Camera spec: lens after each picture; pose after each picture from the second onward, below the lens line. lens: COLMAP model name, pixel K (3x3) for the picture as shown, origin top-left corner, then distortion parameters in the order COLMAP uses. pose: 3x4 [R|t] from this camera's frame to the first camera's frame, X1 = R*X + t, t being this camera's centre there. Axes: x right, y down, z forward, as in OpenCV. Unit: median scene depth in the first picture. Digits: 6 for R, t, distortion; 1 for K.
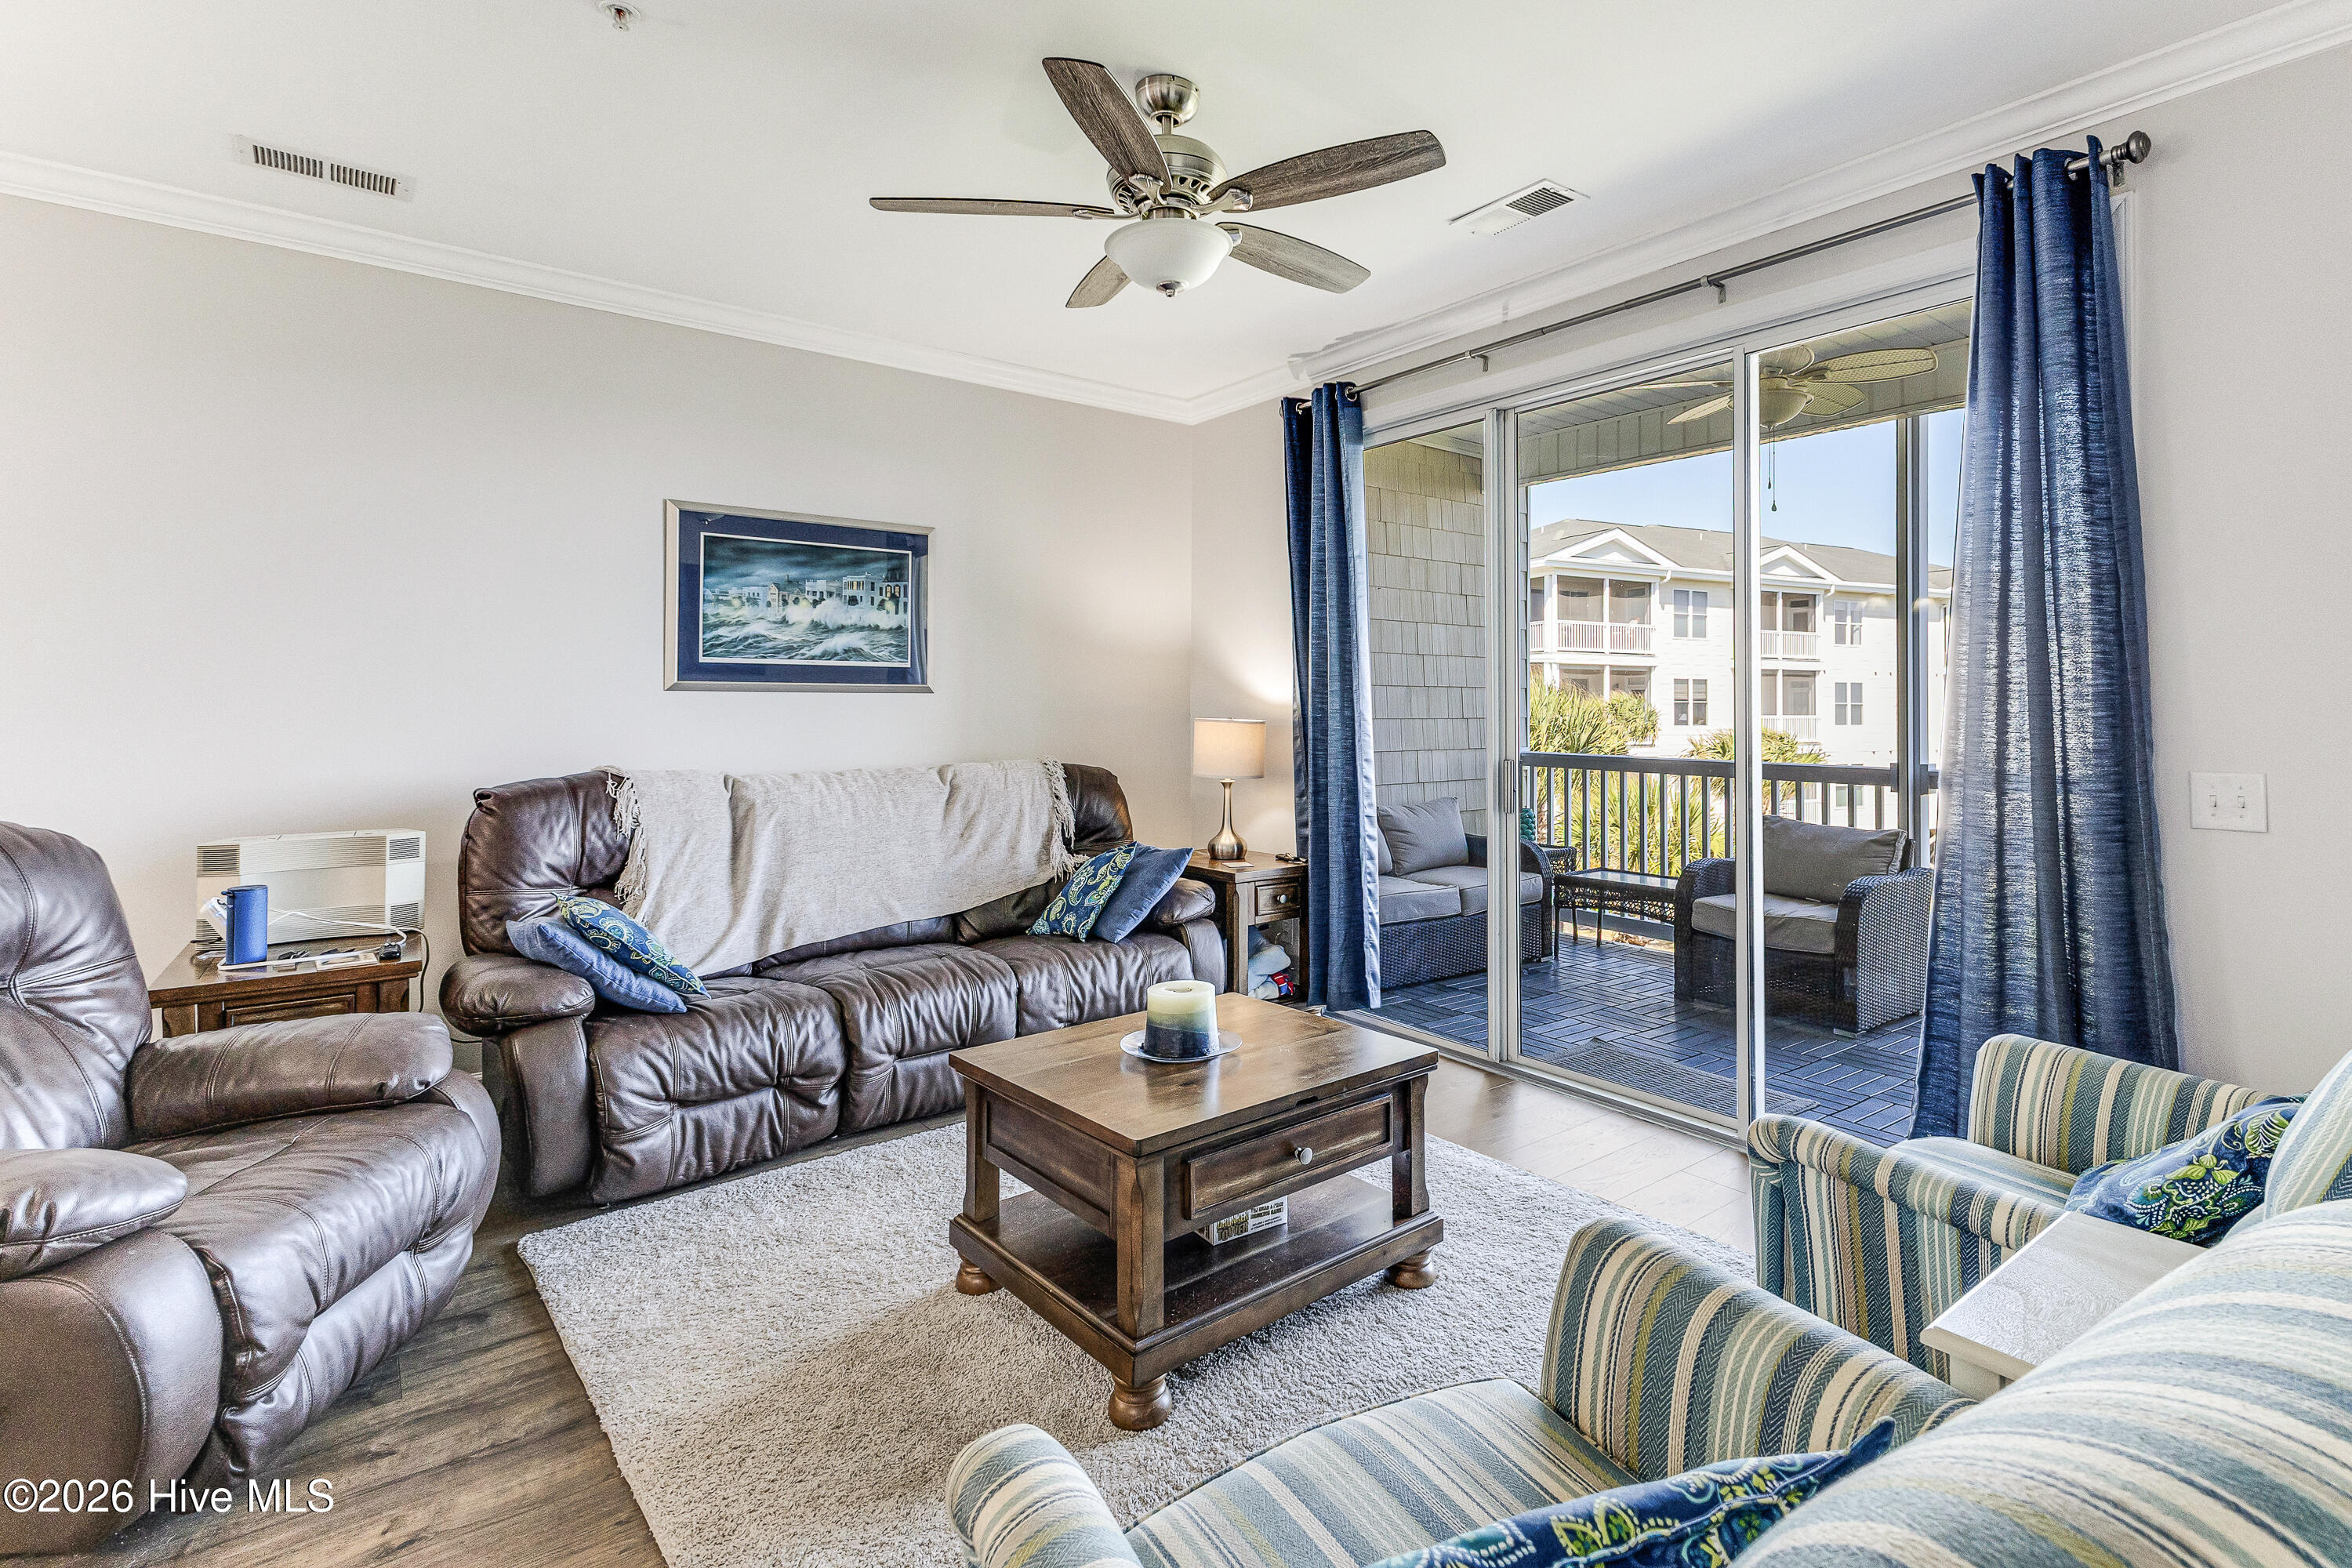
lens RADIAL K [[1138.8, 0, 1273.7], [0, 1138.8, 690.3], [0, 0, 1]] dist [0.016213, 0.000167]
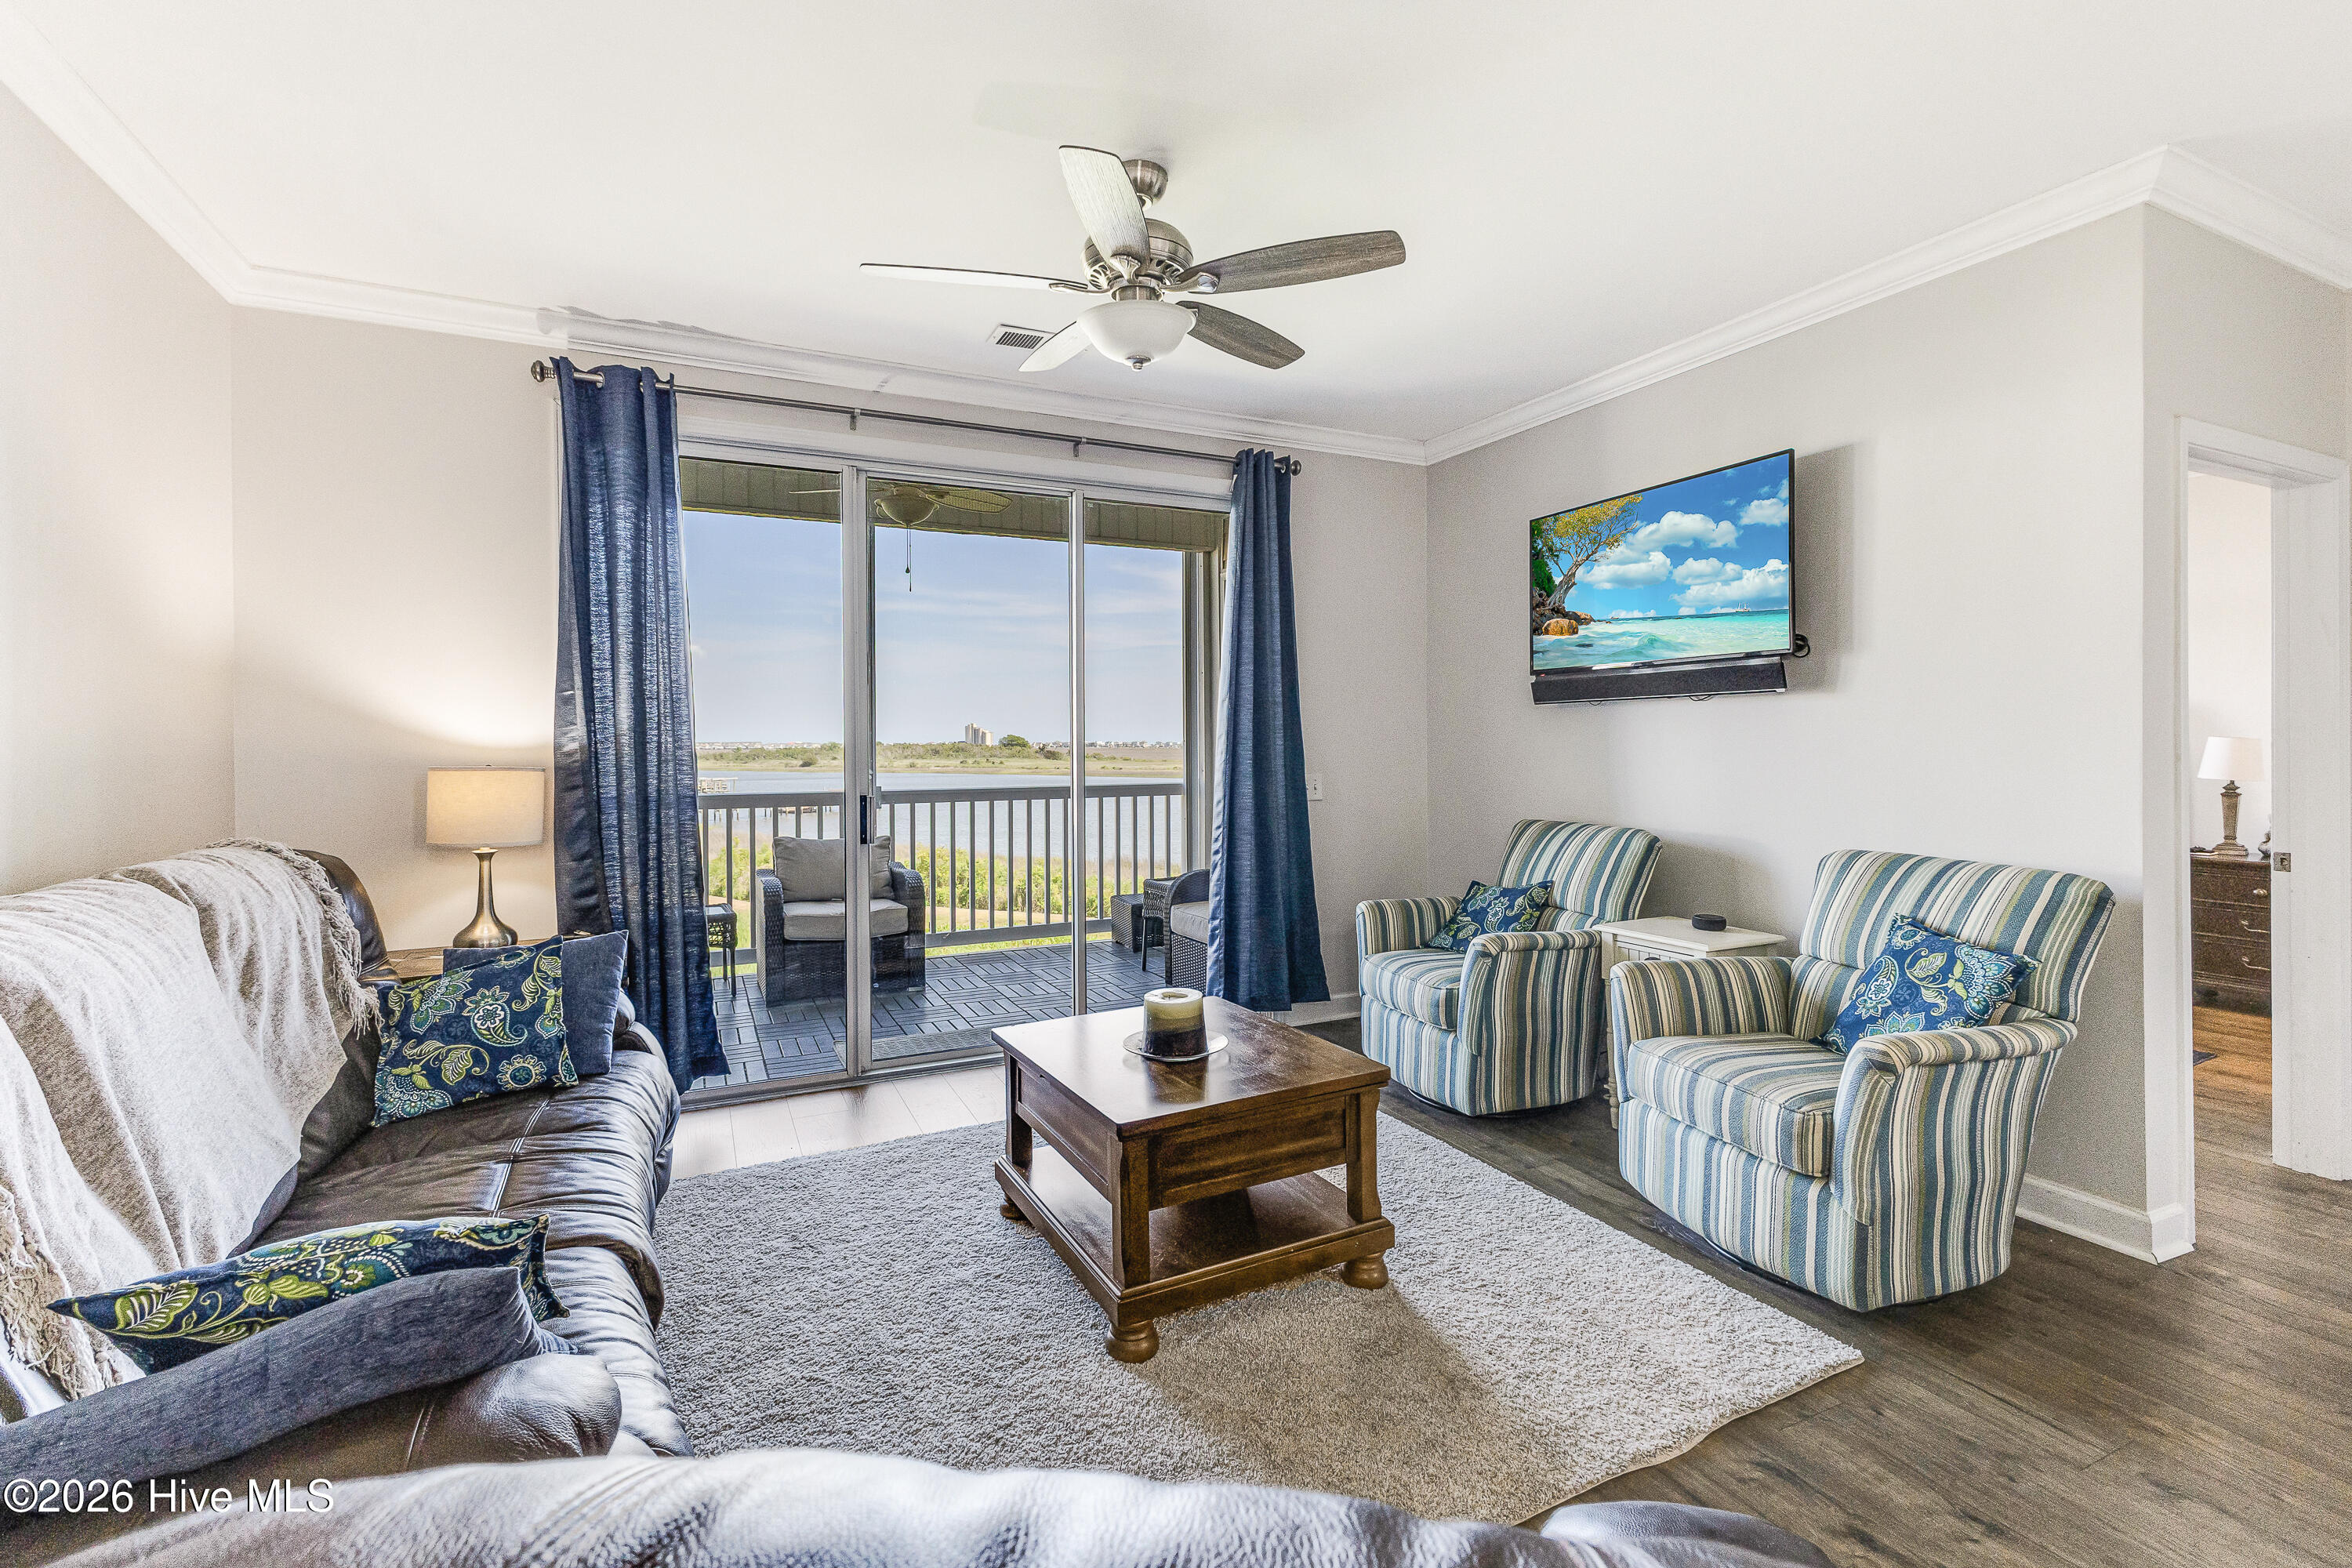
lens RADIAL K [[1031.3, 0, 1165.8], [0, 1031.3, 751.3], [0, 0, 1]] dist [0.015034, 0.000224]
pose [[0.255017, -0.013616, 0.966841, -0.508338], [-0.008959, 0.999825, 0.016443, 0.000079], [-0.966895, -0.012855, 0.254850, 0.355111]]
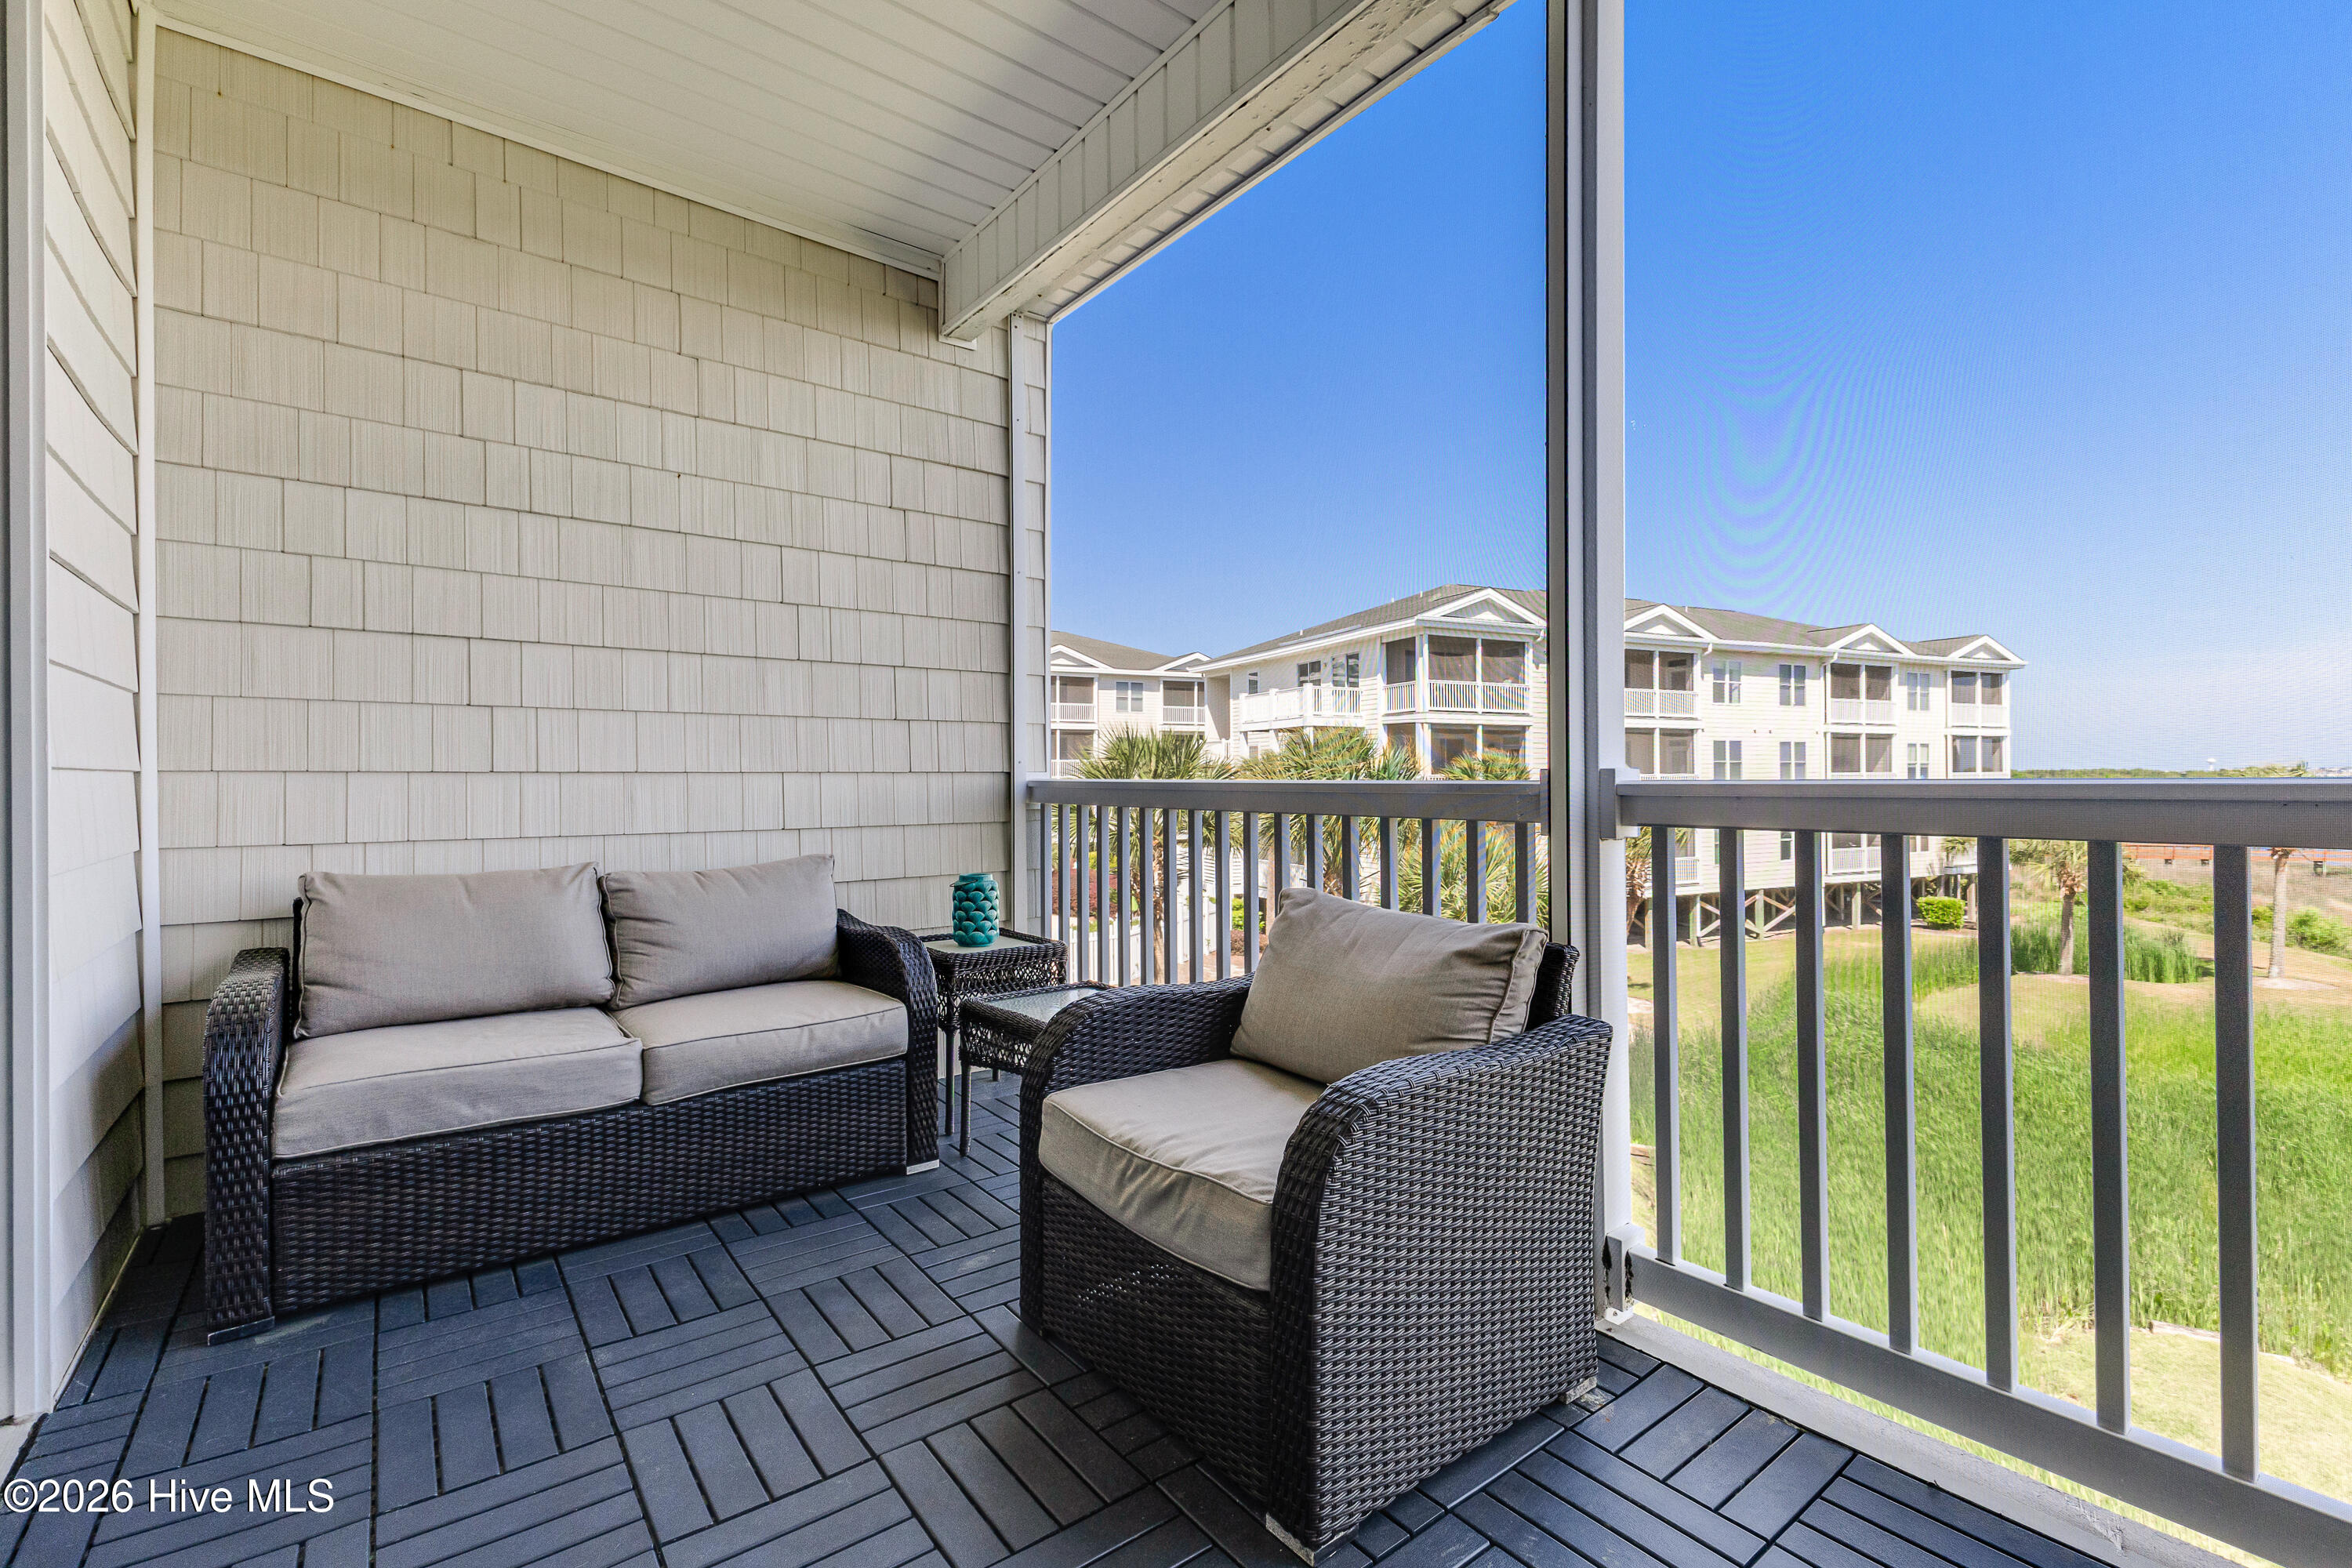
lens RADIAL K [[1041.3, 0, 1173.2], [0, 1041.3, 775.2], [0, 0, 1]] dist [0.010945, 0.000067]
pose [[0.999445, -0.009190, -0.032025, 0.408751], [0.009626, 0.999863, 0.013491, 0.059207], [0.031896, -0.013792, 0.999396, 0.592902]]
